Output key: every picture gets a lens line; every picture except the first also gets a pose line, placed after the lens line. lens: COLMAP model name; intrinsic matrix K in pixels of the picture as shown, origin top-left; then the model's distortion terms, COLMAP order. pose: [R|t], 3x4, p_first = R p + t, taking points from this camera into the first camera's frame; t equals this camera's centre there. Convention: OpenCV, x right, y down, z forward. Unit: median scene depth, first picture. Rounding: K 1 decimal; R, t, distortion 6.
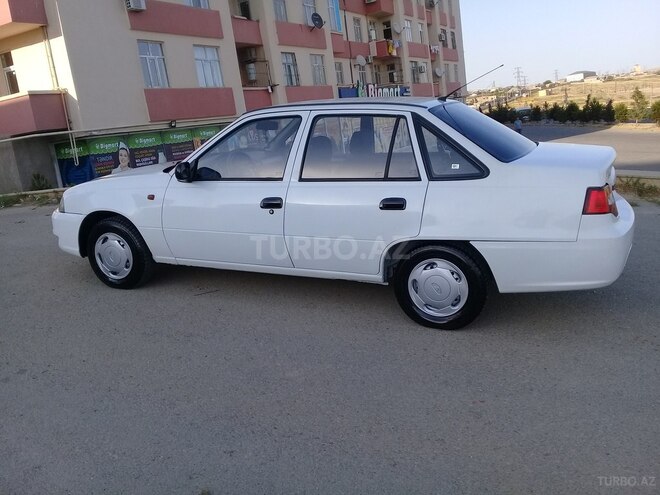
lens RADIAL K [[634.5, 0, 321.8], [0, 634.5, 232.9], [0, 0, 1]] dist [0.010813, 0.000000]
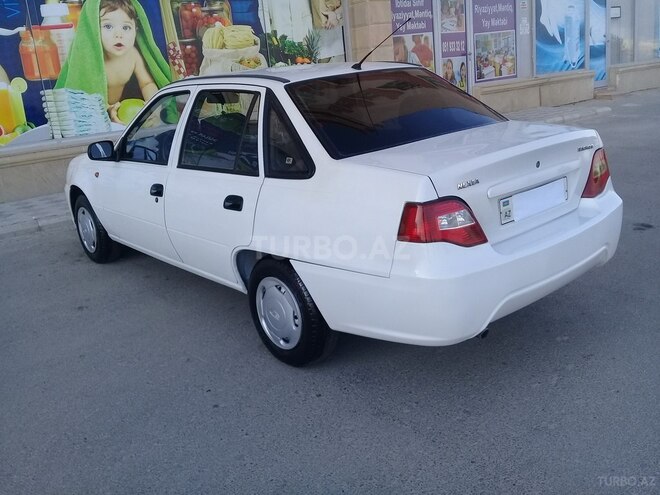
lens RADIAL K [[634.5, 0, 327.1], [0, 634.5, 247.8], [0, 0, 1]] dist [0.010813, 0.000000]
pose [[0.903906, 0.093500, -0.417387, 0.132947], [-0.050770, 0.992370, 0.112353, -0.020065], [0.424707, -0.080366, 0.901757, 0.070960]]
